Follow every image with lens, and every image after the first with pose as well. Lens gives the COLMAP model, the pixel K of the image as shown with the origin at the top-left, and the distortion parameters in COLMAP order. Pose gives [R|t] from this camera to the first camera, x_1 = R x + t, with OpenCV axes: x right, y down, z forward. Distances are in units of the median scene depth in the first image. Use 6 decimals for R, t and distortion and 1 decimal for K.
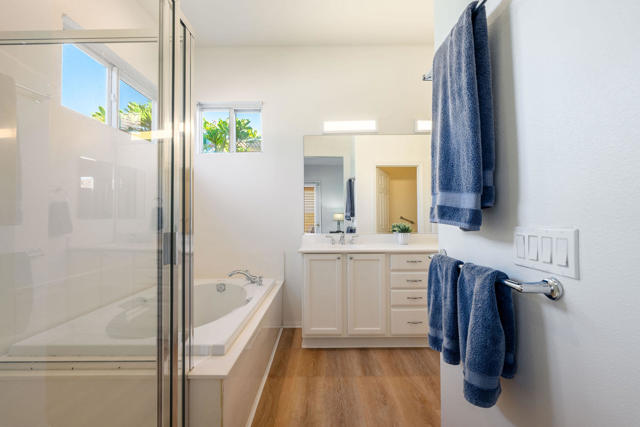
lens RADIAL K [[287.9, 0, 319.0], [0, 287.9, 211.8], [0, 0, 1]] dist [-0.007394, 0.000430]
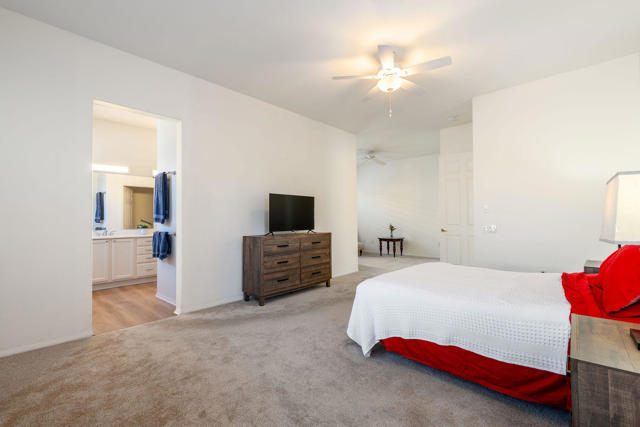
lens RADIAL K [[287.9, 0, 319.6], [0, 287.9, 209.6], [0, 0, 1]] dist [-0.007394, 0.000430]
pose [[0.668404, 0.018867, 0.743559, -0.416356], [-0.008629, 0.999808, -0.017612, -0.034376], [-0.743748, 0.005356, 0.668439, -1.370019]]
